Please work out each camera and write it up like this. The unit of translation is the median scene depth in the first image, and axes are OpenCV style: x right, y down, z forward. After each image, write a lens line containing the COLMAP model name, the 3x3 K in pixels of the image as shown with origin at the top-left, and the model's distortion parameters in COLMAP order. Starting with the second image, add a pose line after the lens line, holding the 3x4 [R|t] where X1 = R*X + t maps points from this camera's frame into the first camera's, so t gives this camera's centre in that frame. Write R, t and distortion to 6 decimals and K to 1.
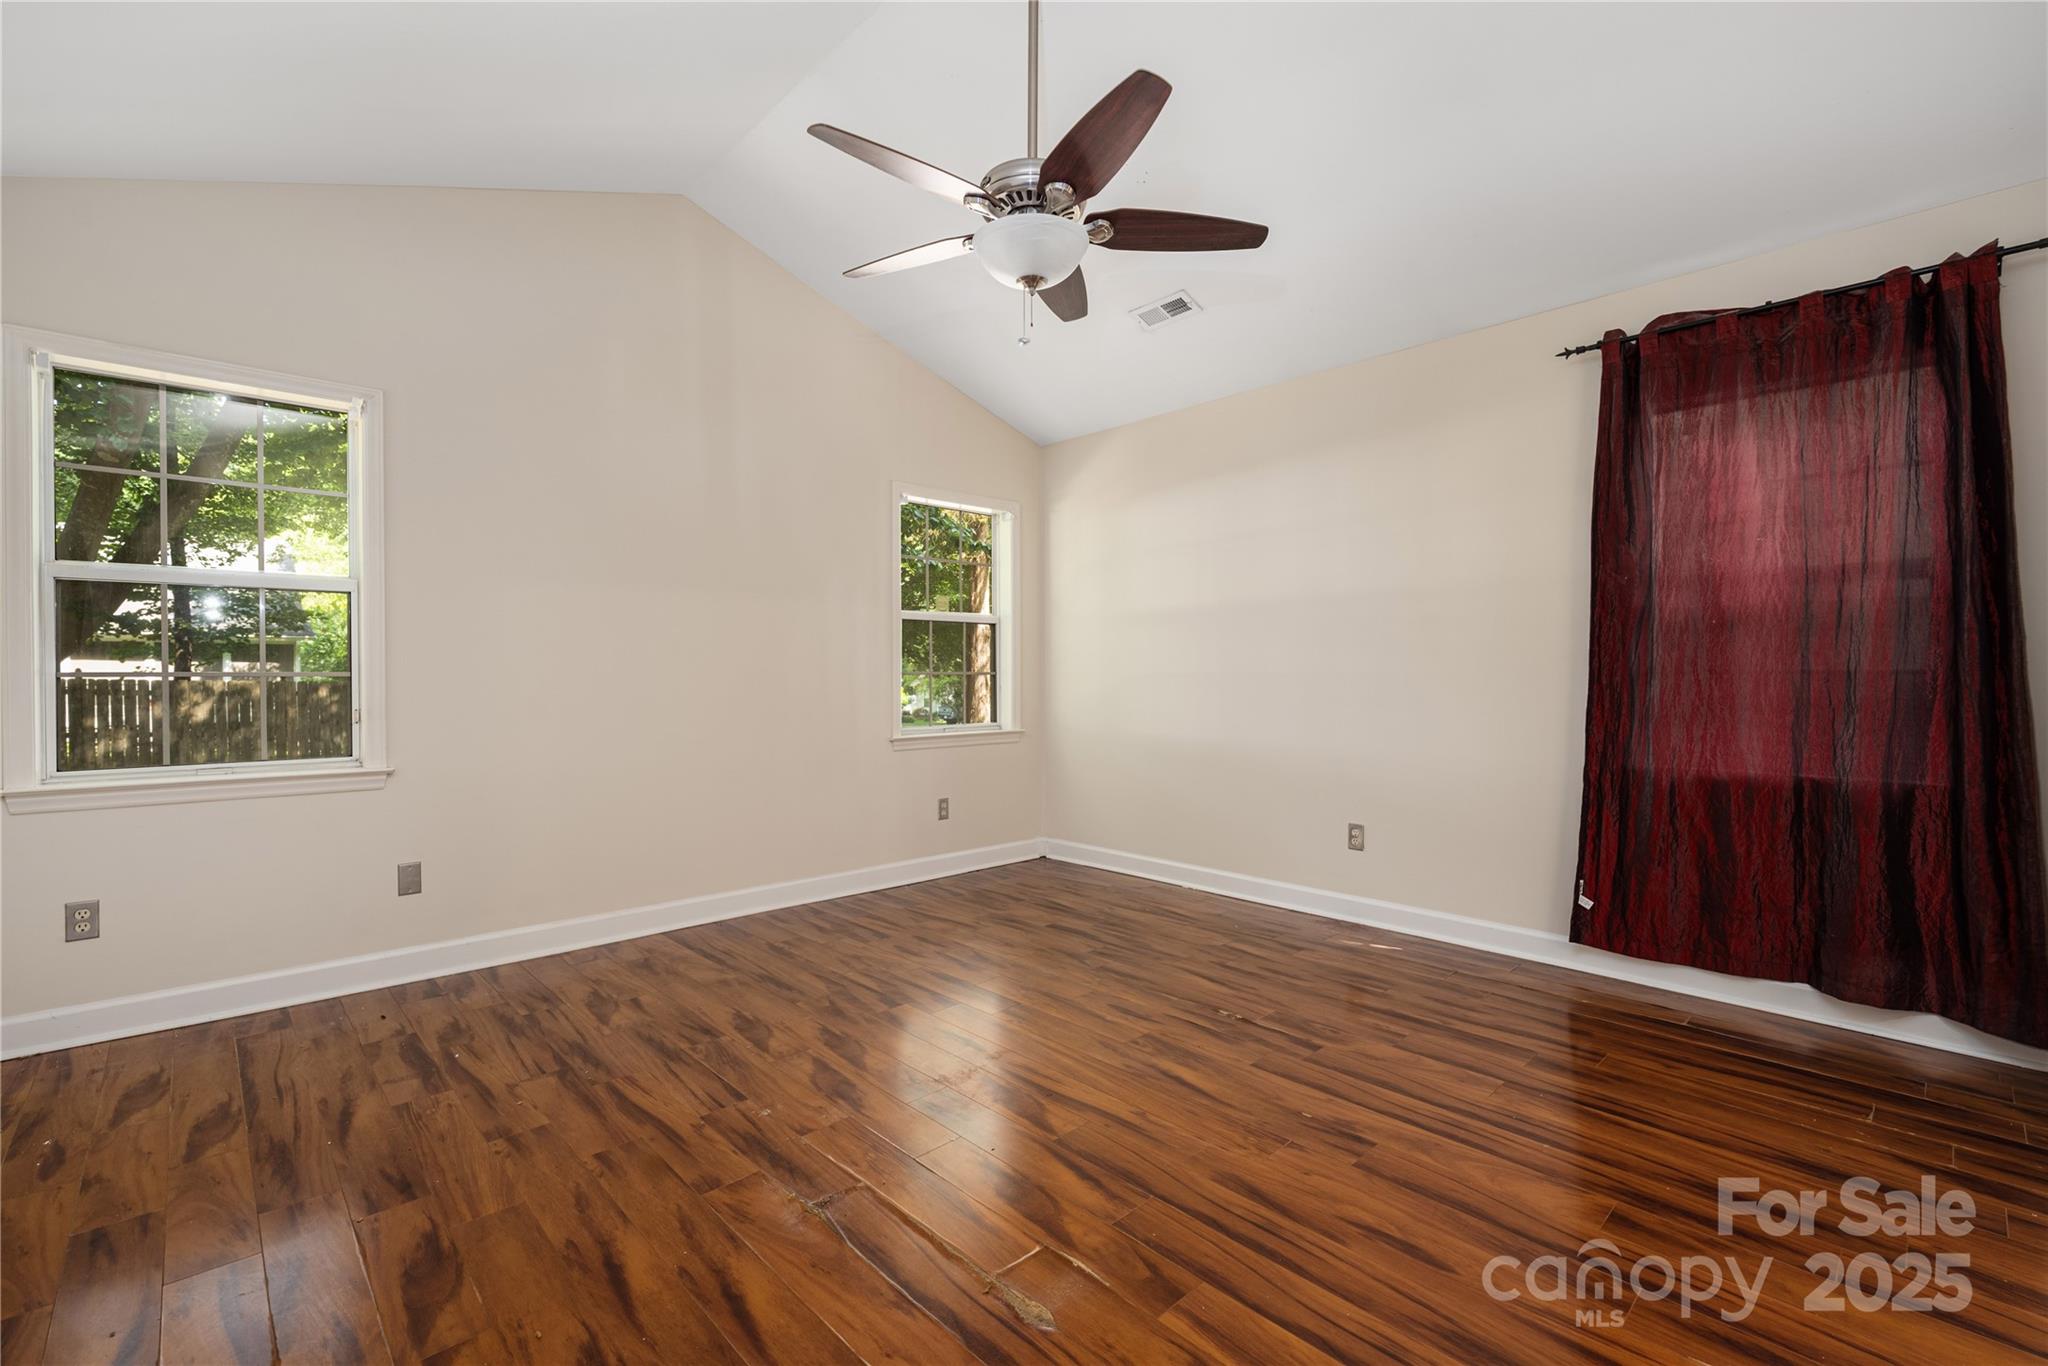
lens RADIAL K [[889.2, 0, 1025.7], [0, 889.2, 678.6], [0, 0, 1]] dist [-0.010420, -0.000066]
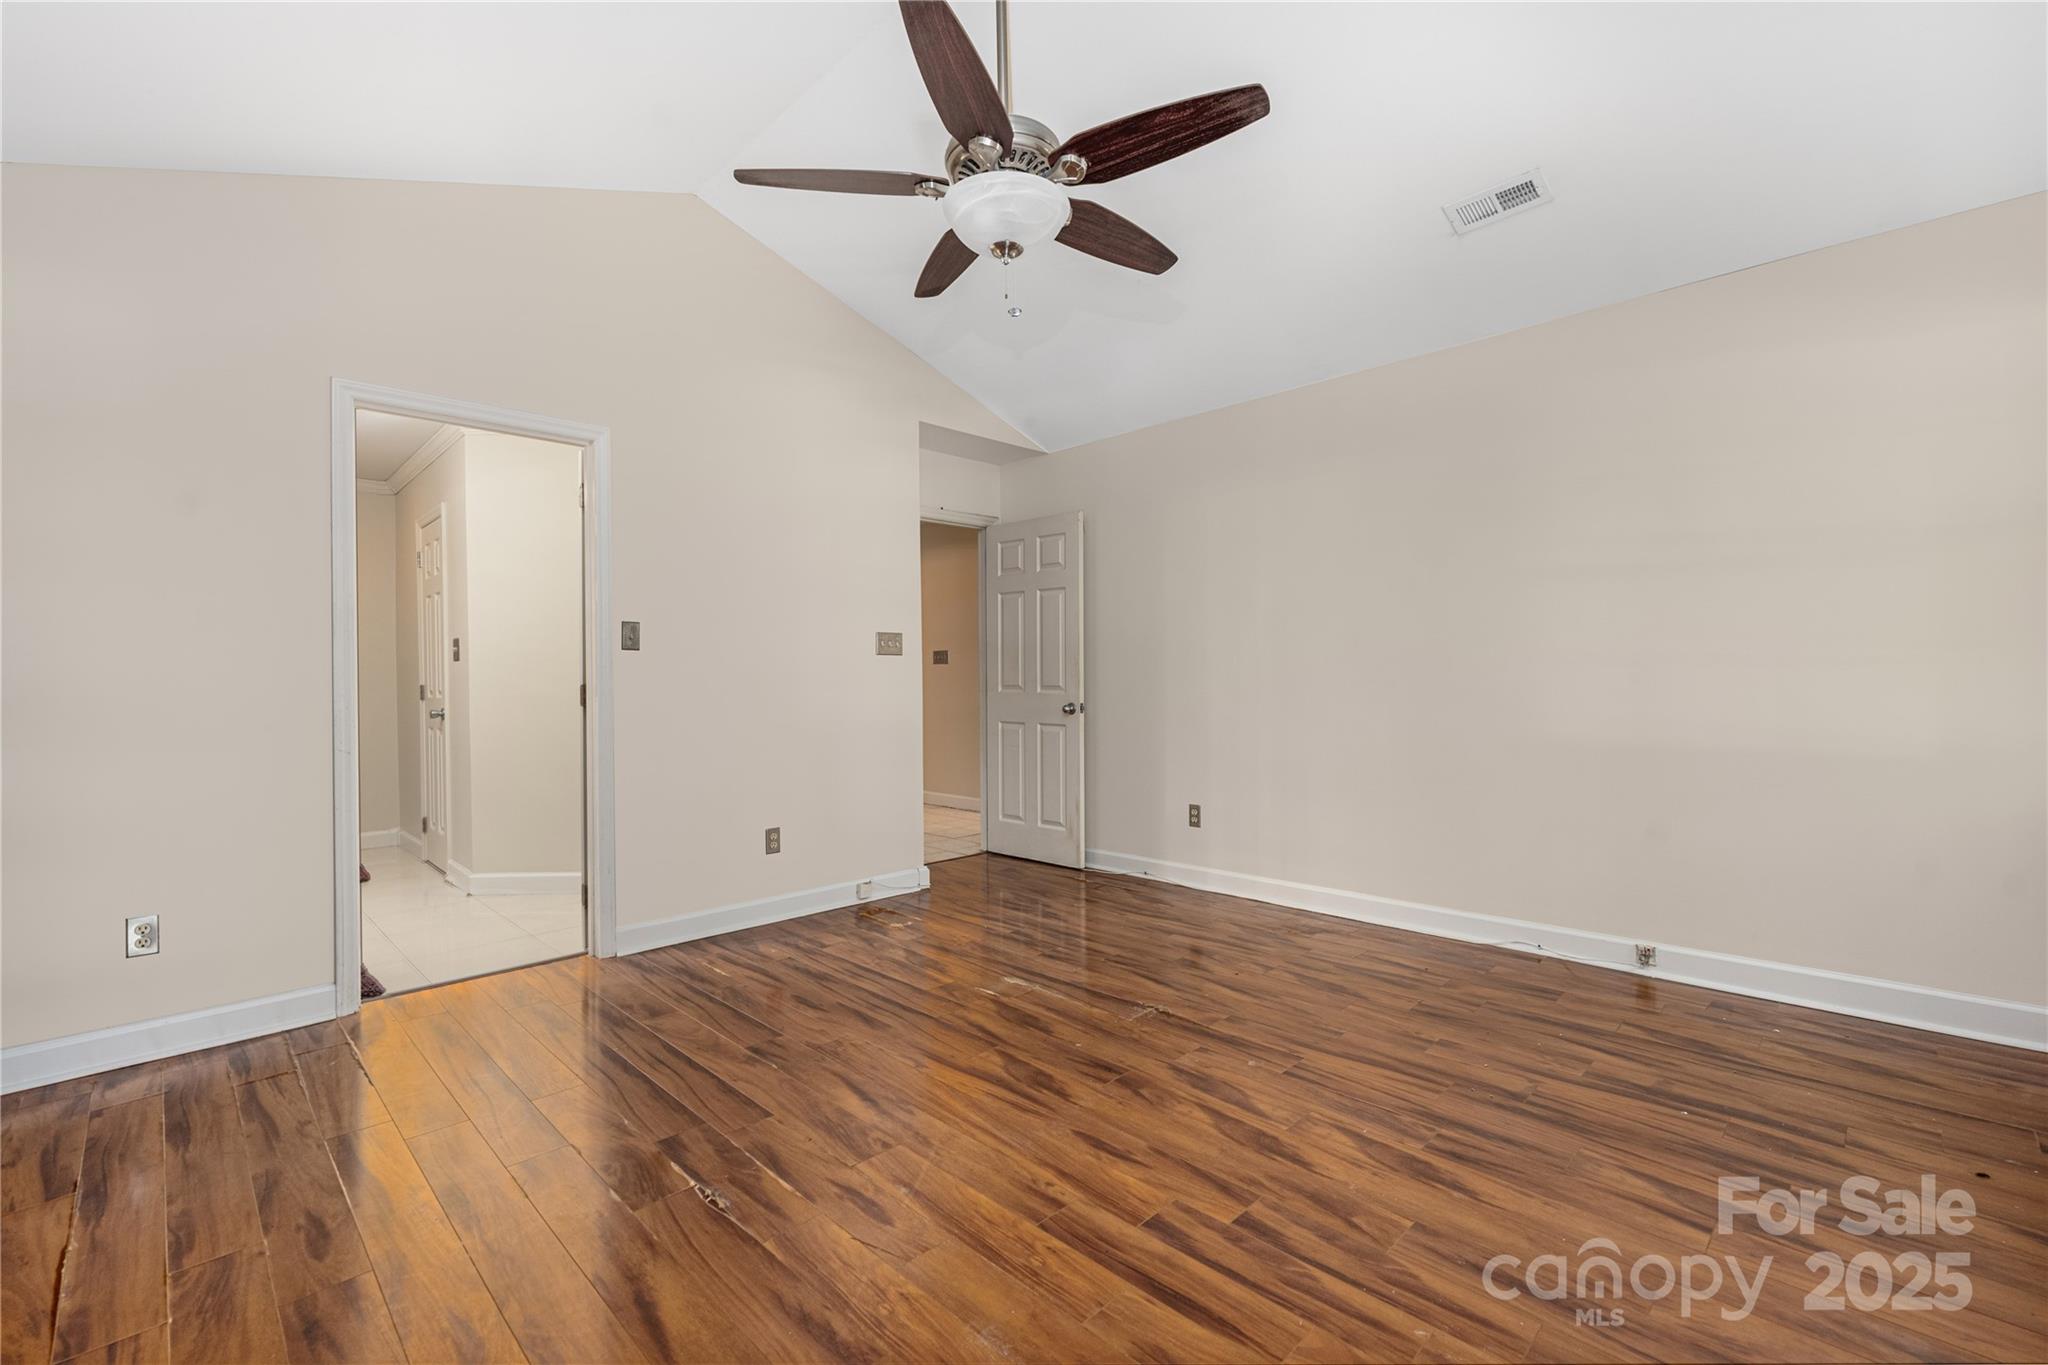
lens RADIAL K [[889.2, 0, 1025.7], [0, 889.2, 678.1], [0, 0, 1]] dist [-0.010420, -0.000066]
pose [[-0.999639, 0.012147, -0.023947, 0.012345], [0.011966, 0.999899, 0.007692, -0.009477], [0.024038, 0.007402, -0.999684, 1.714814]]
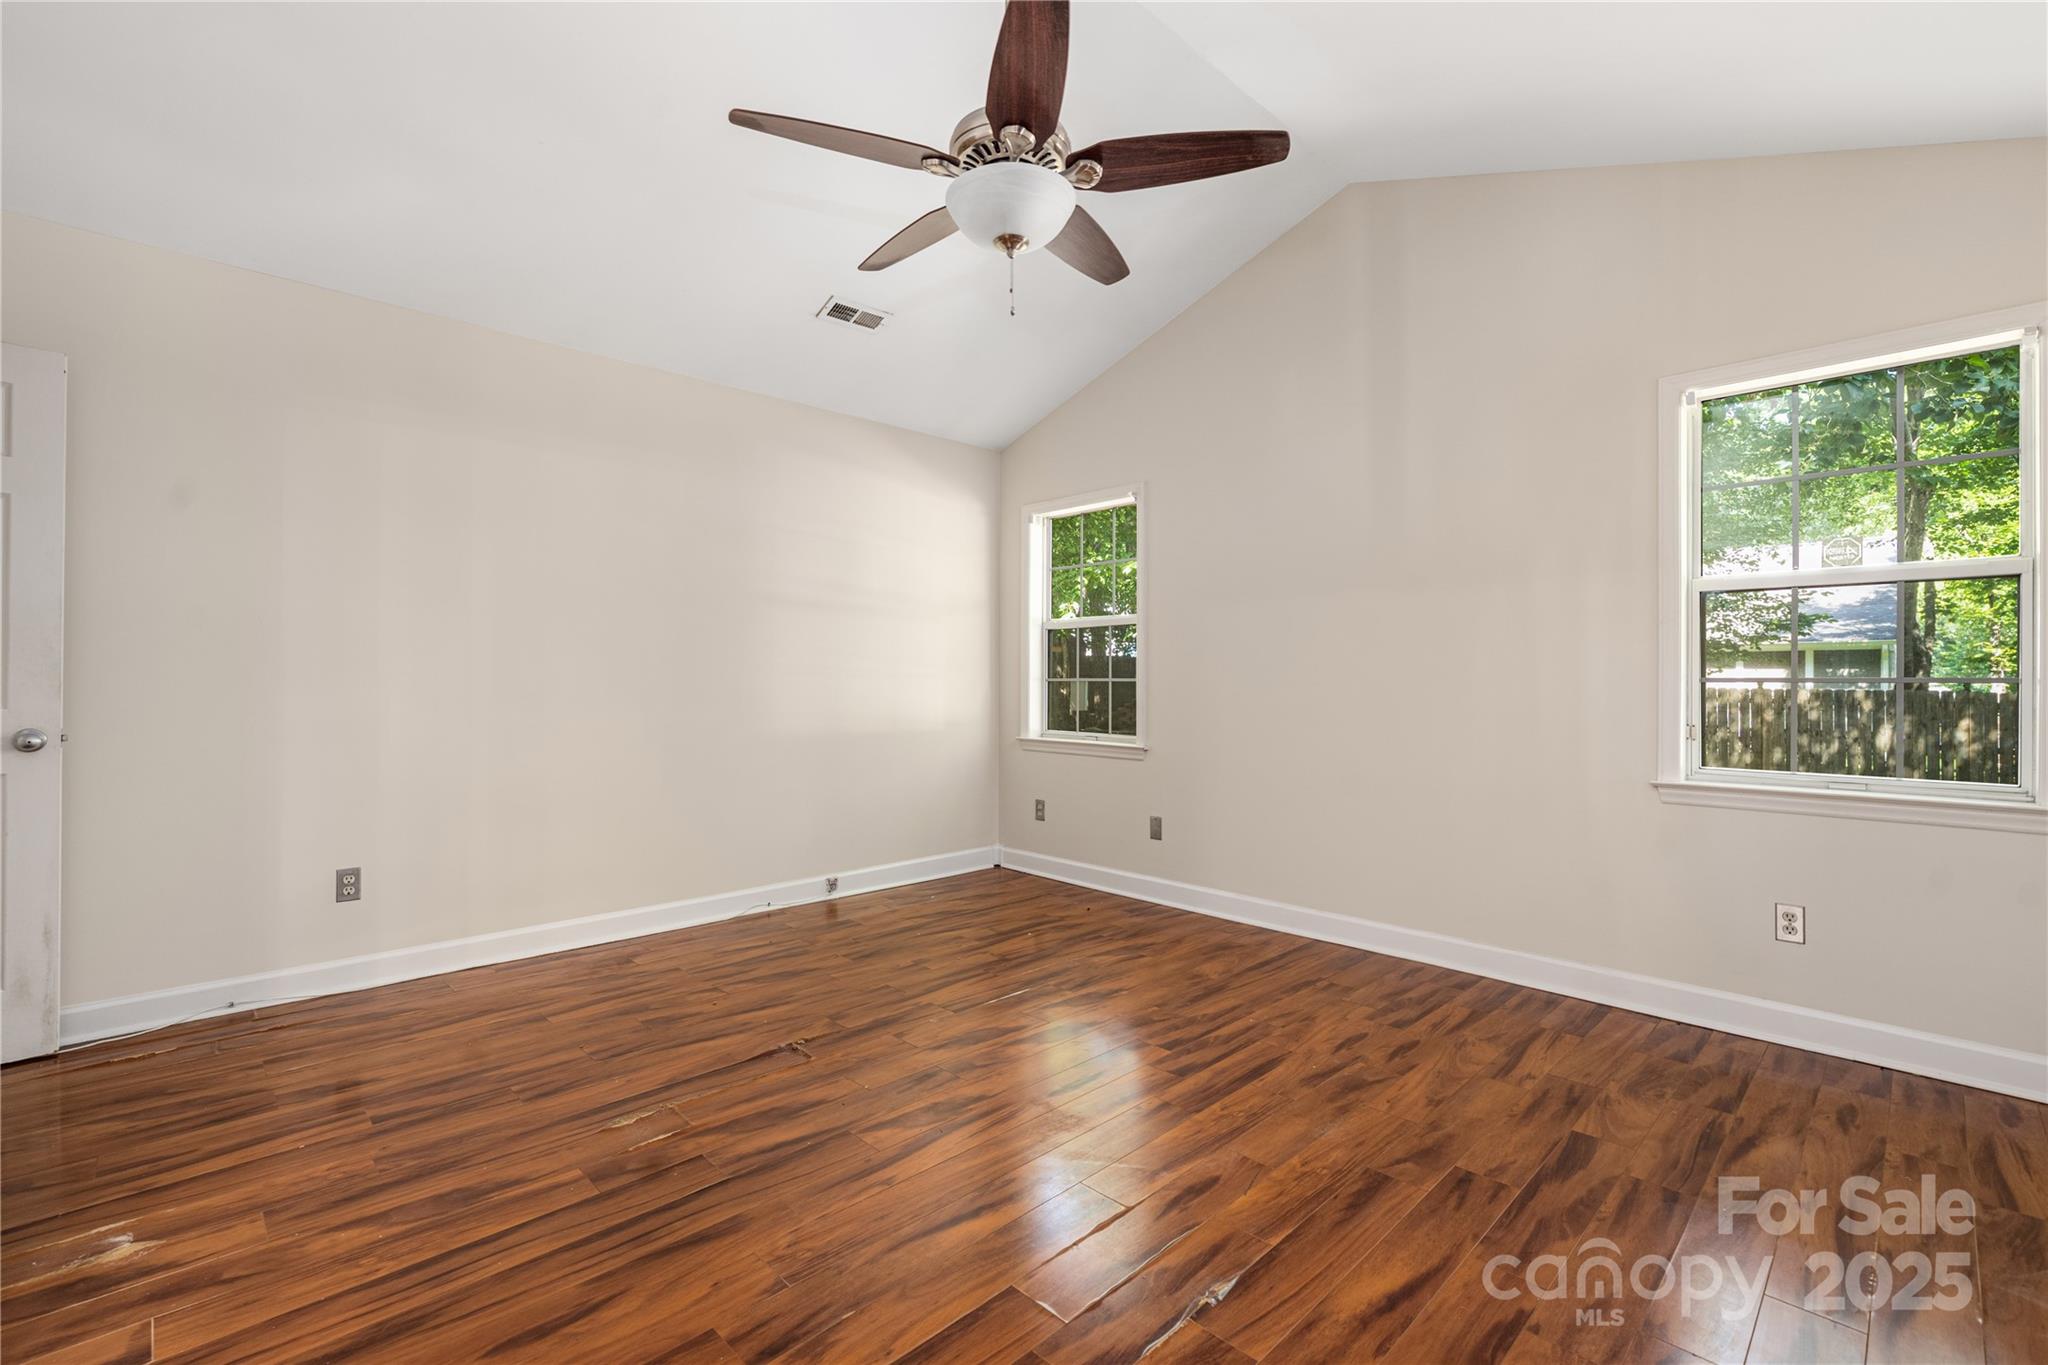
lens RADIAL K [[889.2, 0, 1025.7], [0, 889.2, 678.1], [0, 0, 1]] dist [-0.010420, -0.000066]
pose [[0.017462, 0.000917, -0.999847, 0.813271], [-0.009440, 0.999955, 0.000752, -0.009707], [0.999803, 0.009425, 0.017470, 0.897808]]
